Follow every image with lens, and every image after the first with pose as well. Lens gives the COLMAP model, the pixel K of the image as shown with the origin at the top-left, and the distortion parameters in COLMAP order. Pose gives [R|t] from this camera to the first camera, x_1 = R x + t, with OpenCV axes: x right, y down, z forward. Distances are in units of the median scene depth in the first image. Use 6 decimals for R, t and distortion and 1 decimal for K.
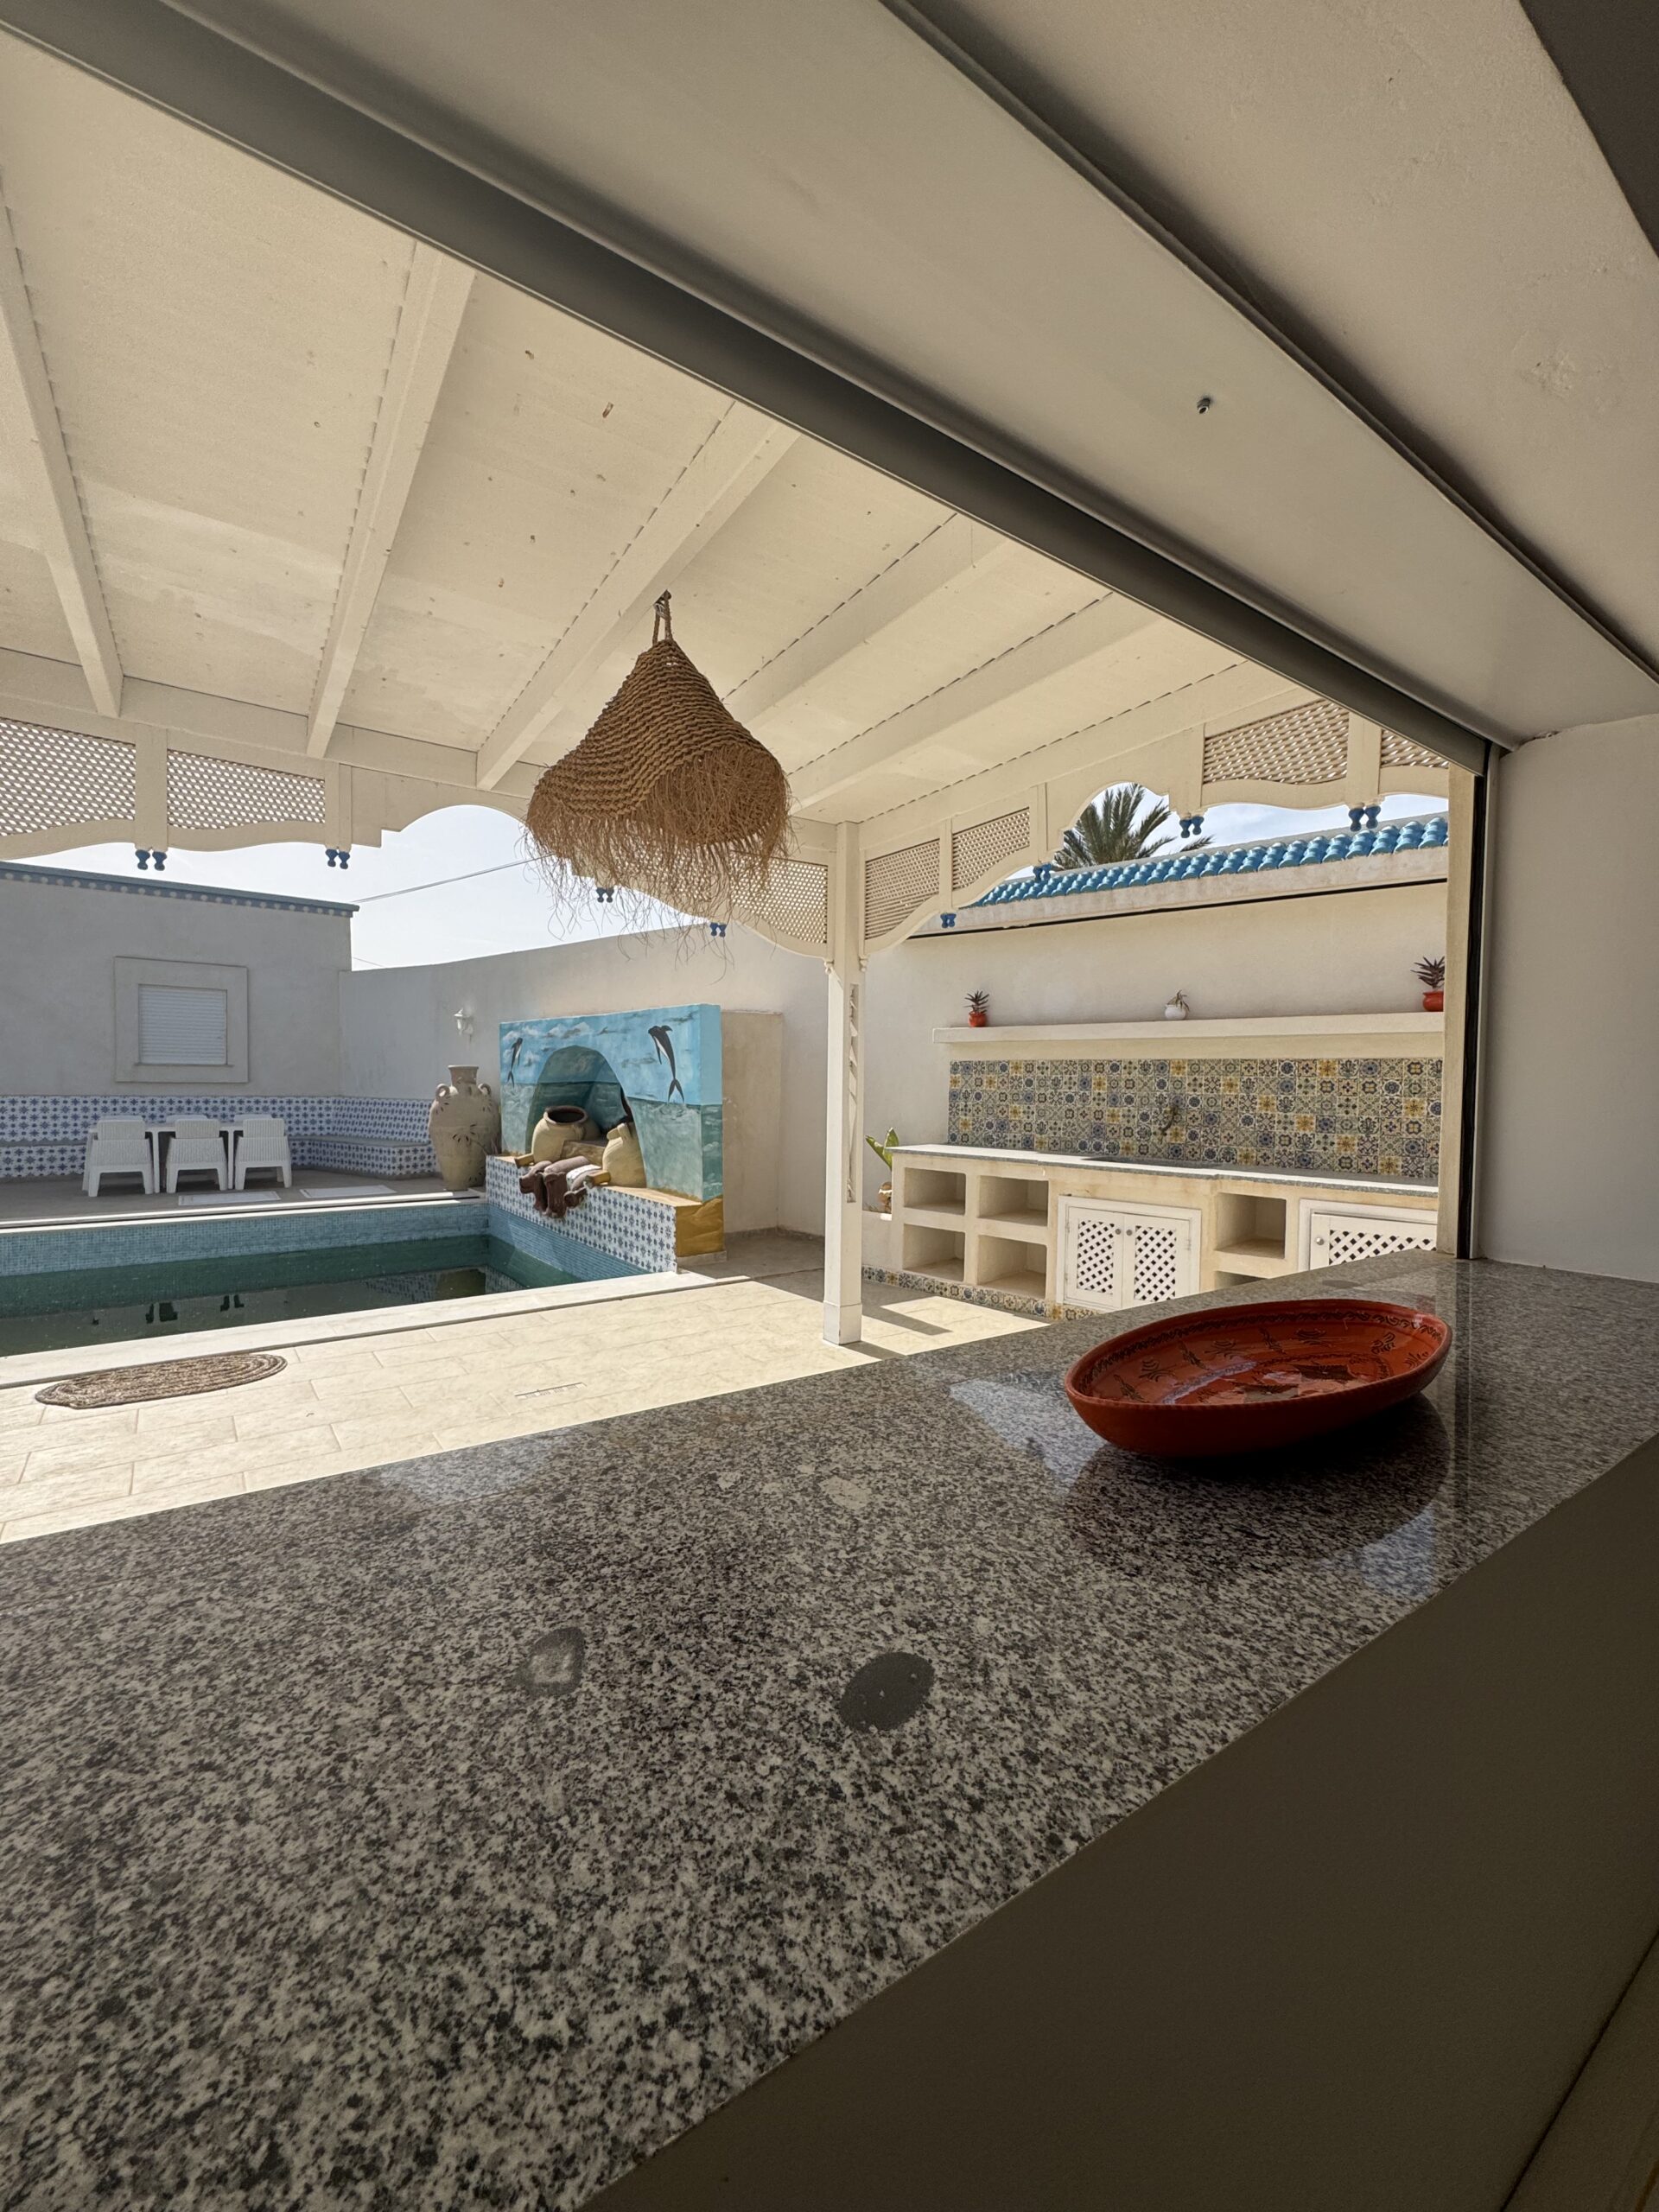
lens RADIAL K [[886.2, 0, 833.2], [0, 886.2, 1103.7], [0, 0, 1]] dist [-0.000811, 0.000129]
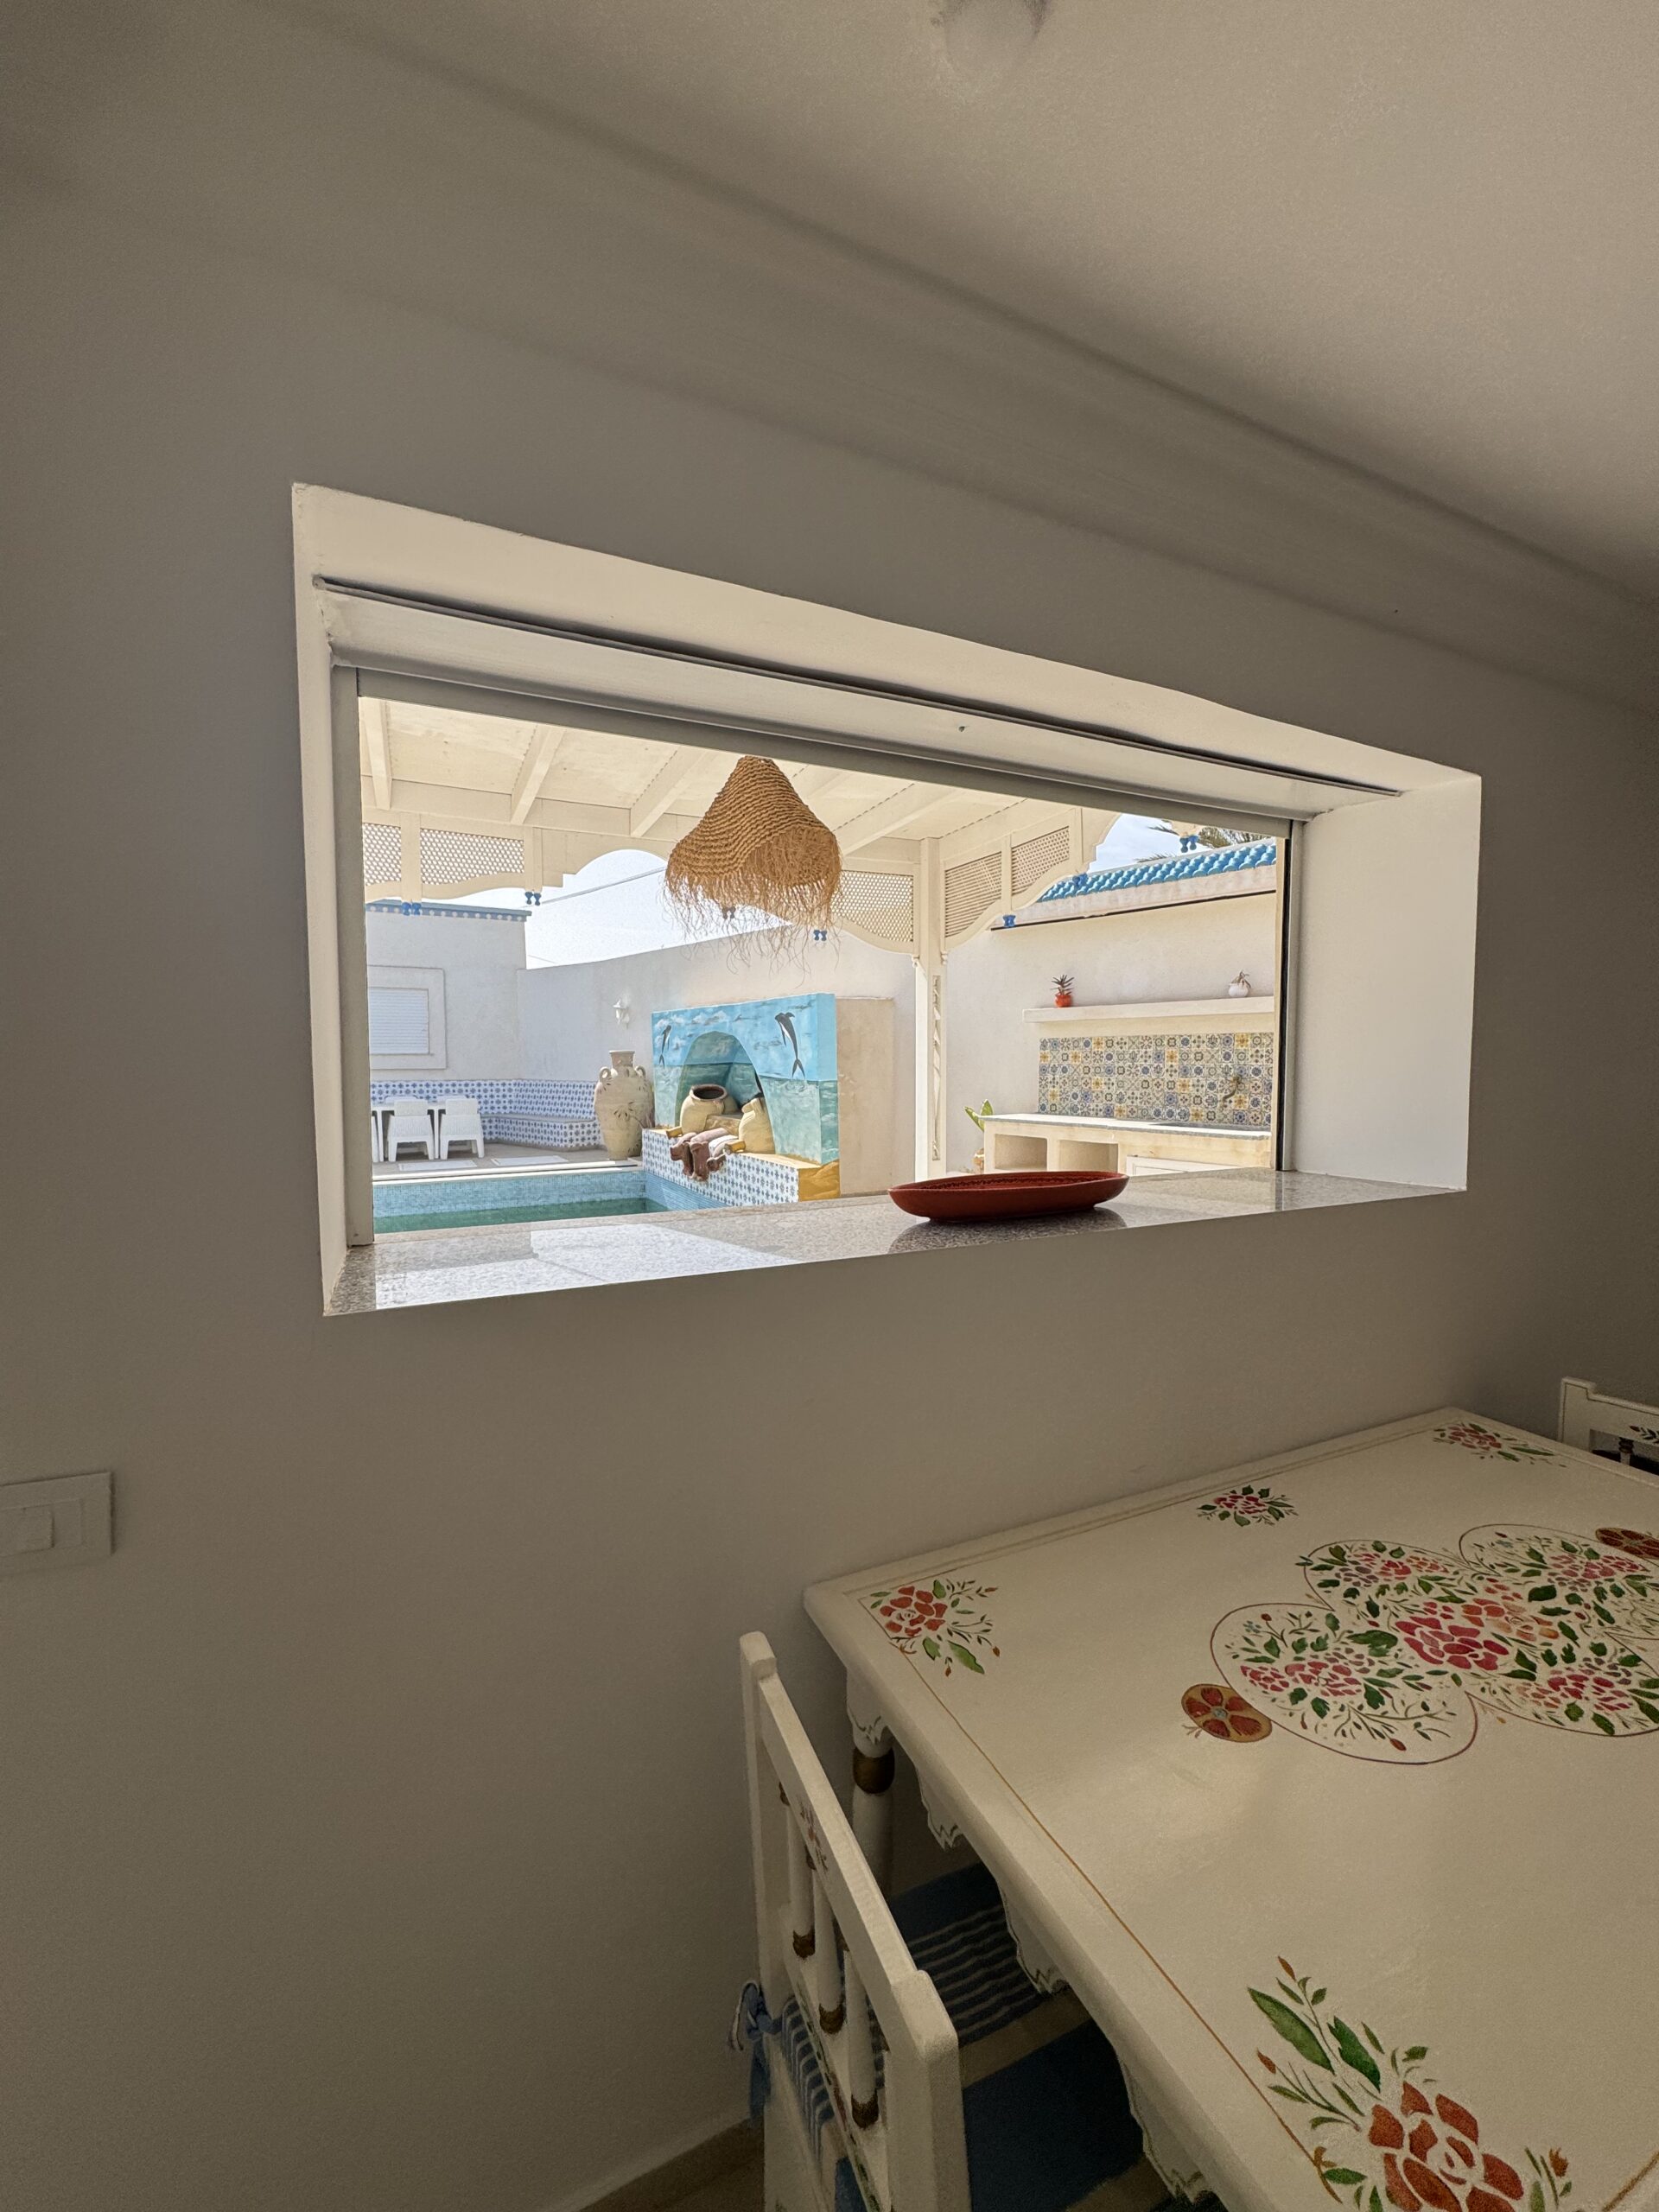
lens RADIAL K [[886.2, 0, 833.2], [0, 886.2, 1103.7], [0, 0, 1]] dist [-0.000811, 0.000129]
pose [[0.987042, -0.008418, -0.160243, 0.054371], [0.012115, 0.999682, 0.022112, 0.005746], [0.160006, -0.023767, 0.986830, -0.137407]]
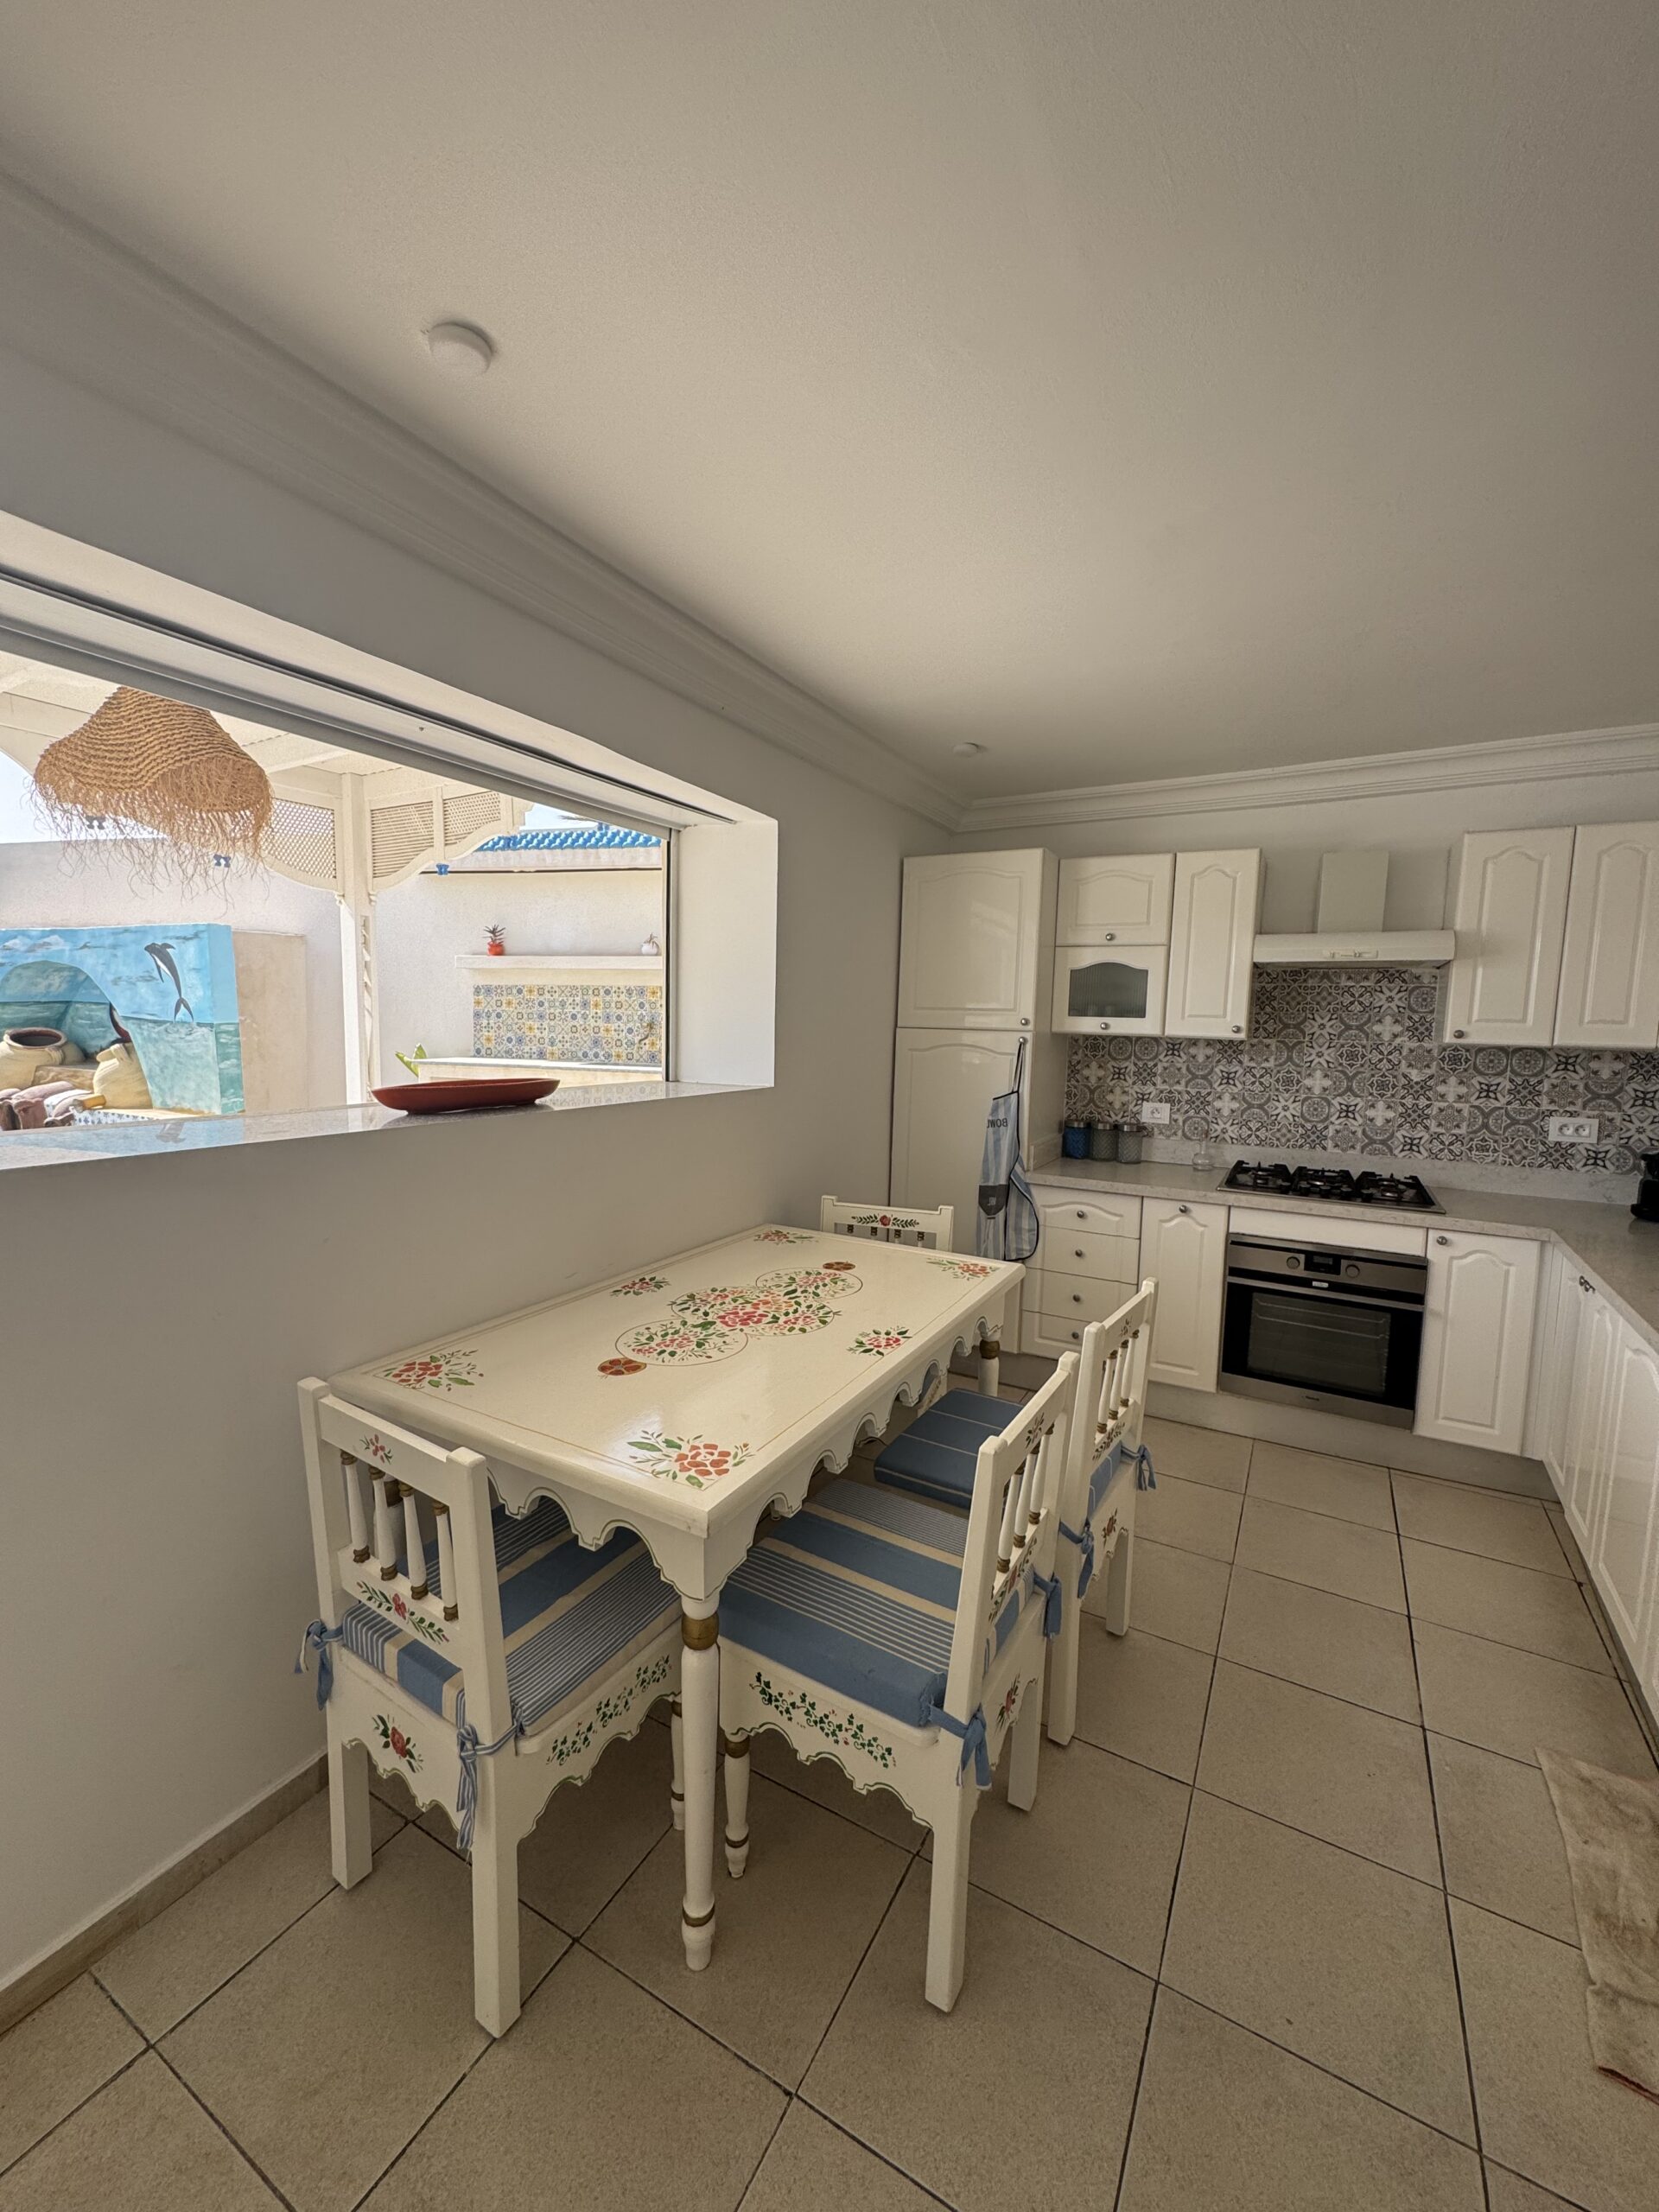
lens RADIAL K [[886.2, 0, 833.2], [0, 886.2, 1103.7], [0, 0, 1]] dist [-0.000811, 0.000129]
pose [[0.896210, -0.040043, 0.441819, 0.037117], [0.005050, 0.996774, 0.080096, 0.016181], [-0.443601, -0.069552, 0.893521, -0.245376]]
